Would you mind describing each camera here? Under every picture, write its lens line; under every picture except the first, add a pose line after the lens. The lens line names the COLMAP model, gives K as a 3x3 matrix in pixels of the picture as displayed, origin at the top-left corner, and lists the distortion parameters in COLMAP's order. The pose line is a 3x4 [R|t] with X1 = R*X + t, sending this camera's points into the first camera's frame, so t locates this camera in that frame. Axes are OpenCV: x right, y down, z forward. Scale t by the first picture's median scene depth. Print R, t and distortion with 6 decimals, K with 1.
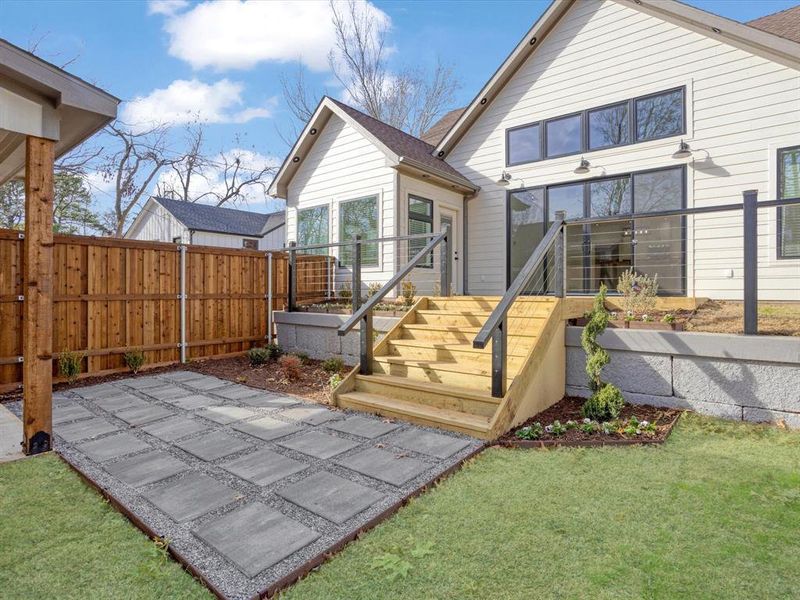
lens RADIAL K [[442.9, 0, 401.0], [0, 442.9, 290.5], [0, 0, 1]] dist [-0.038479, 0.027682]
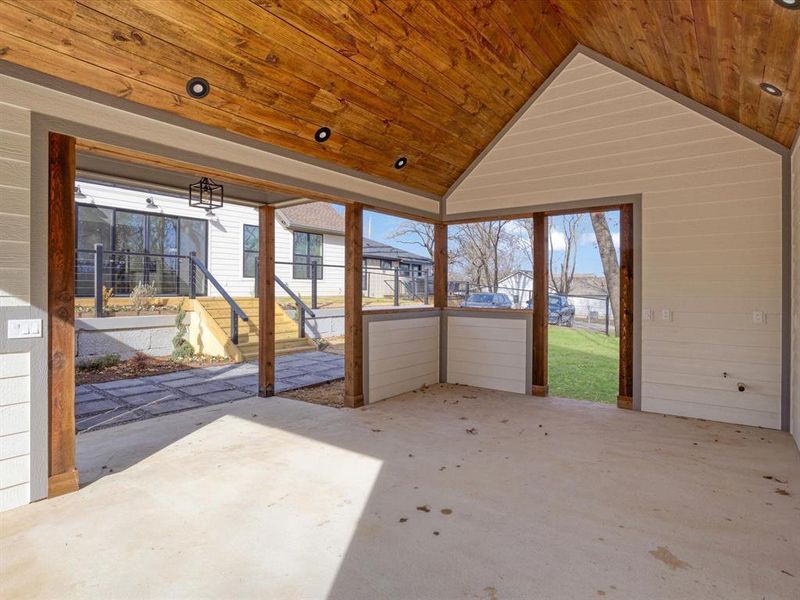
lens RADIAL K [[442.9, 0, 401.0], [0, 442.9, 290.5], [0, 0, 1]] dist [-0.038479, 0.027682]
pose [[0.006624, 0.001143, 0.999977, -1.245506], [-0.006417, 0.999979, -0.001101, -0.012483], [-0.999957, -0.006410, 0.006631, 0.251864]]
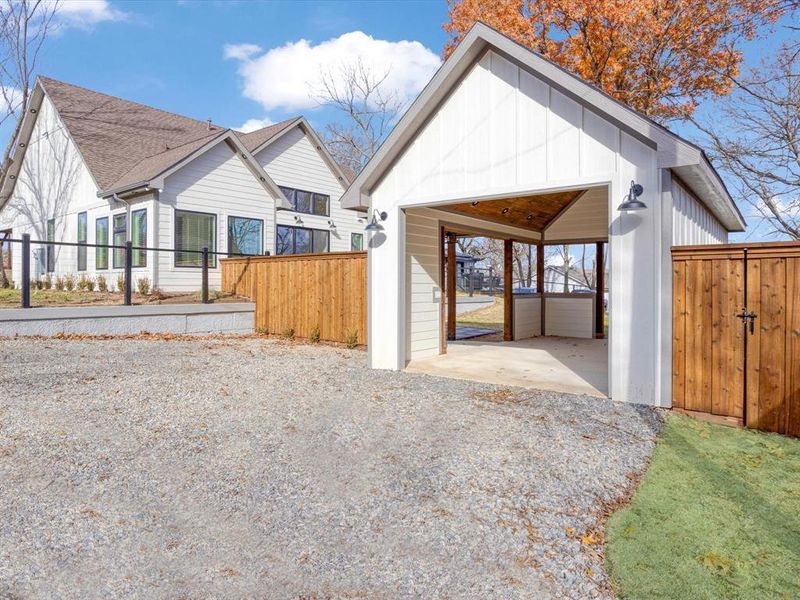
lens RADIAL K [[494.3, 0, 417.3], [0, 494.3, 281.8], [0, 0, 1]] dist [-0.003889, -0.000218]
pose [[-0.013057, 0.012567, 0.999836, -2.160790], [-0.003573, 0.999914, -0.012615, 0.006080], [-0.999908, -0.003737, -0.013011, 0.666430]]
